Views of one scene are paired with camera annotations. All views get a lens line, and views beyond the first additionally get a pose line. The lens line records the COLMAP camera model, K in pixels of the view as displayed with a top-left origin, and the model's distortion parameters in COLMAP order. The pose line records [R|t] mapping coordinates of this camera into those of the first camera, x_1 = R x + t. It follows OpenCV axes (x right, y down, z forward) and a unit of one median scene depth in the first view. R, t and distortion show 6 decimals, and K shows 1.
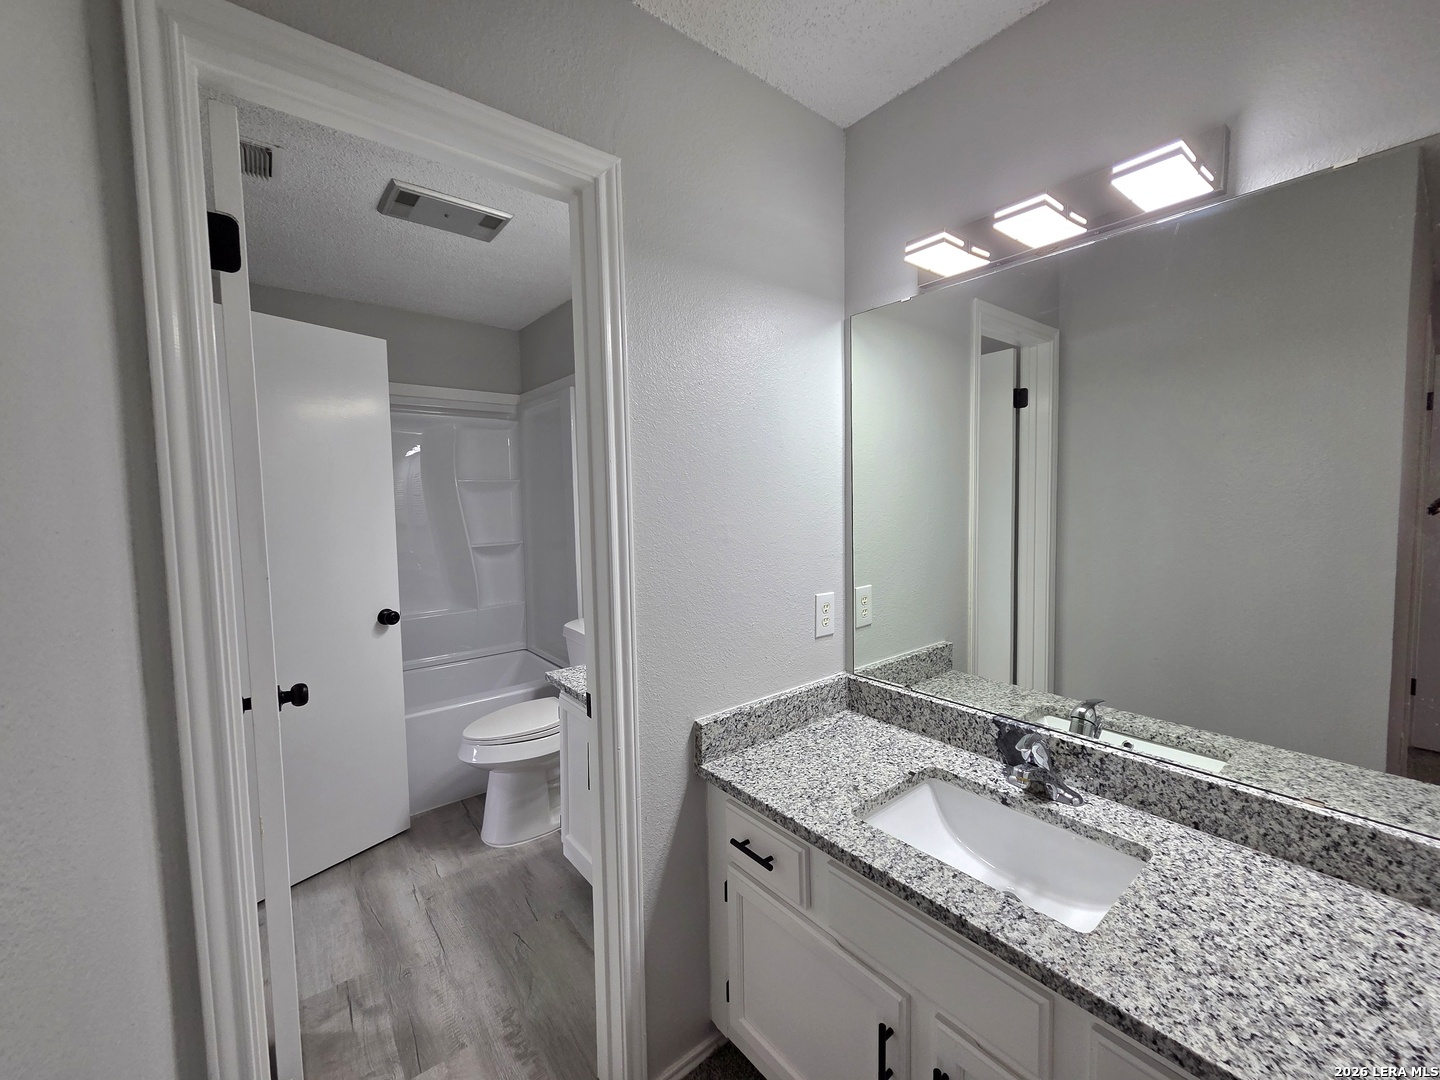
lens RADIAL K [[588.7, 0, 719.2], [0, 588.7, 537.4], [0, 0, 1]] dist [0.005602, -0.000142]
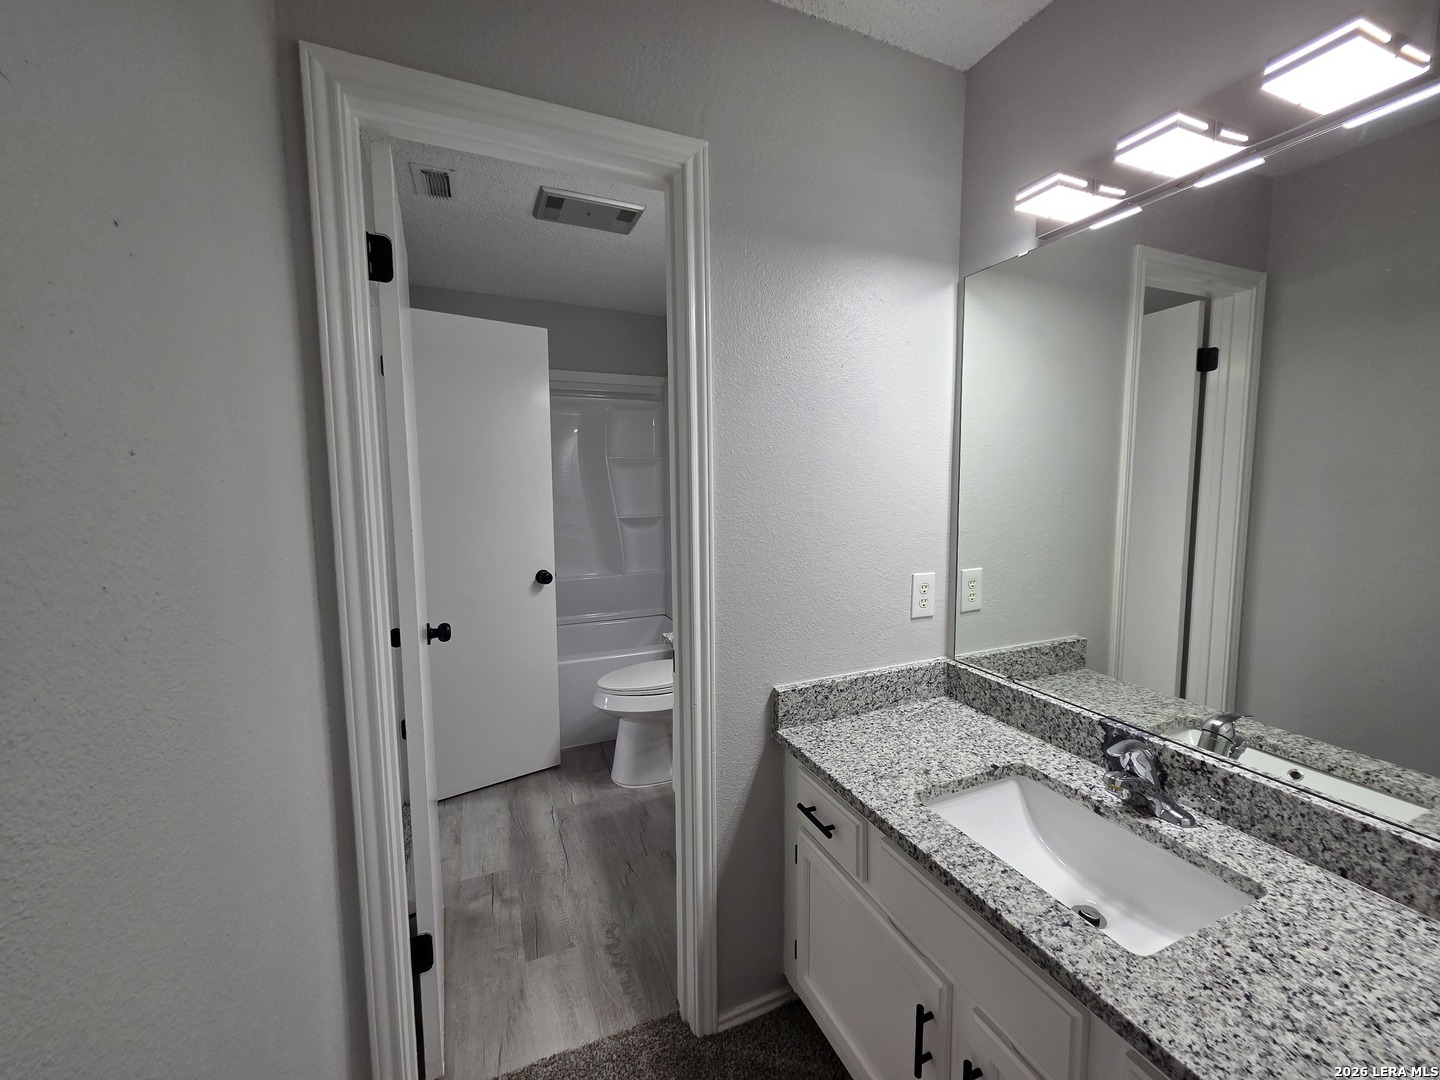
lens RADIAL K [[588.7, 0, 726.9], [0, 588.7, 538.2], [0, 0, 1]] dist [0.005602, -0.000142]
pose [[0.962978, 0.039077, -0.266733, 0.144866], [-0.030197, 0.998847, 0.037312, 0.013903], [0.267883, -0.027876, 0.963048, -0.009387]]
